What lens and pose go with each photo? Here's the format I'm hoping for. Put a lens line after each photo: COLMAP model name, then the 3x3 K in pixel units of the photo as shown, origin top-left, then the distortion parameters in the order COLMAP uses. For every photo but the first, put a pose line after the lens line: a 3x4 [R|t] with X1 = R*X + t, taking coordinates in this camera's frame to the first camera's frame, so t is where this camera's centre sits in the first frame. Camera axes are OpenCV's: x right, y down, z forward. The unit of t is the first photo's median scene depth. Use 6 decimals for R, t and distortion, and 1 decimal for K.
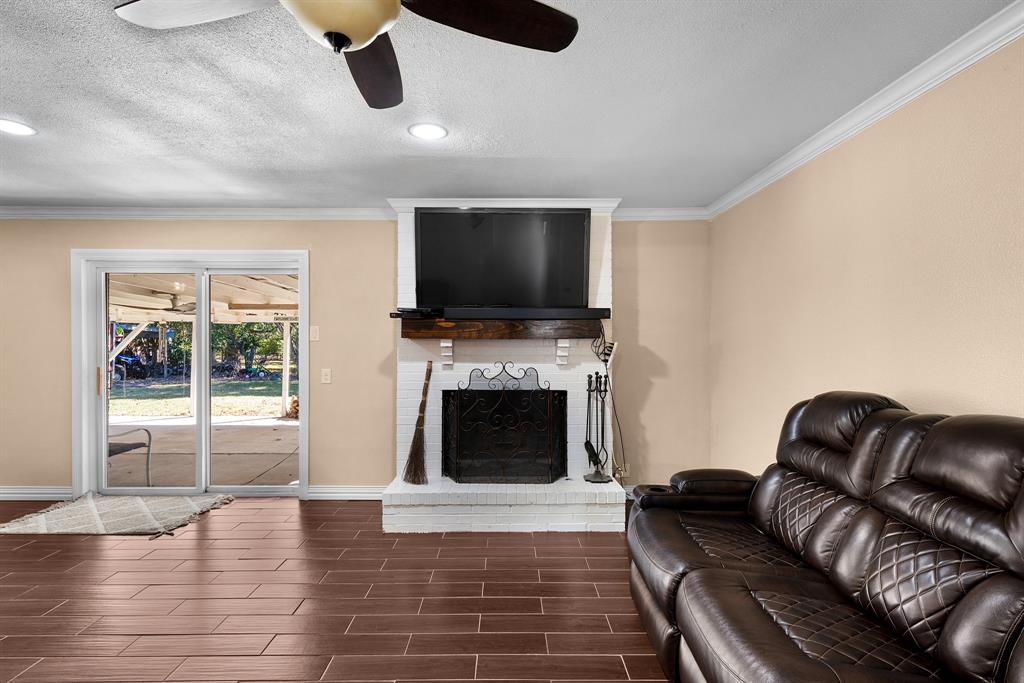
lens RADIAL K [[474.4, 0, 508.9], [0, 474.4, 341.4], [0, 0, 1]] dist [0.001532, 0.000255]
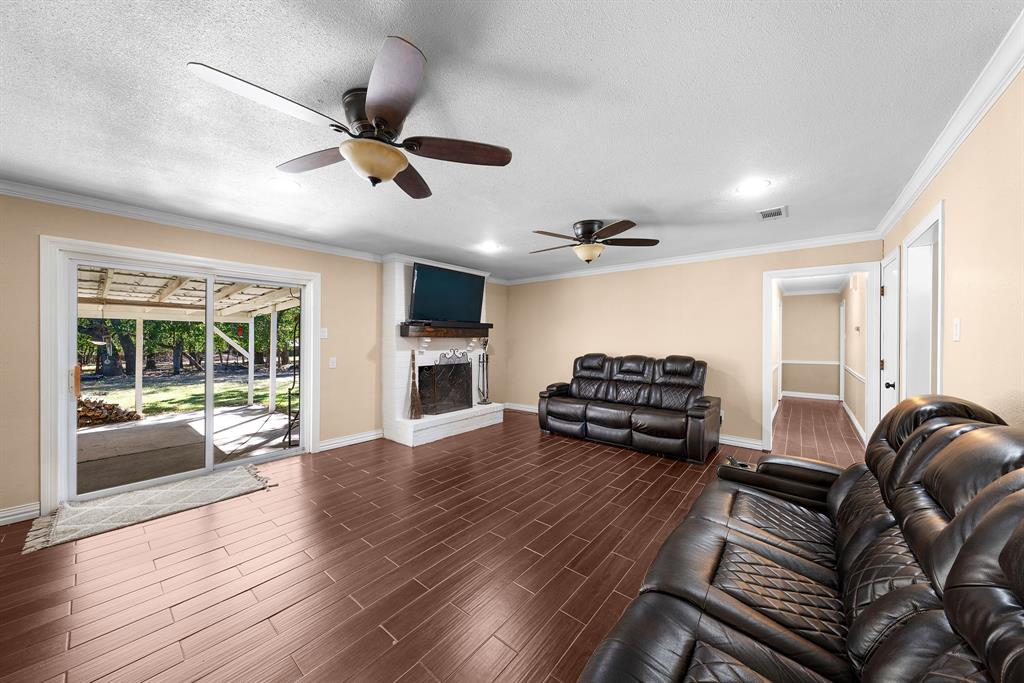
lens RADIAL K [[353.4, 0, 514.6], [0, 353.4, 342.0], [0, 0, 1]] dist [-0.000637, -0.000296]
pose [[0.637158, -0.006075, 0.770710, -0.957651], [-0.000518, 0.999965, 0.008310, 0.000673], [-0.770733, -0.005694, 0.637132, -0.119277]]
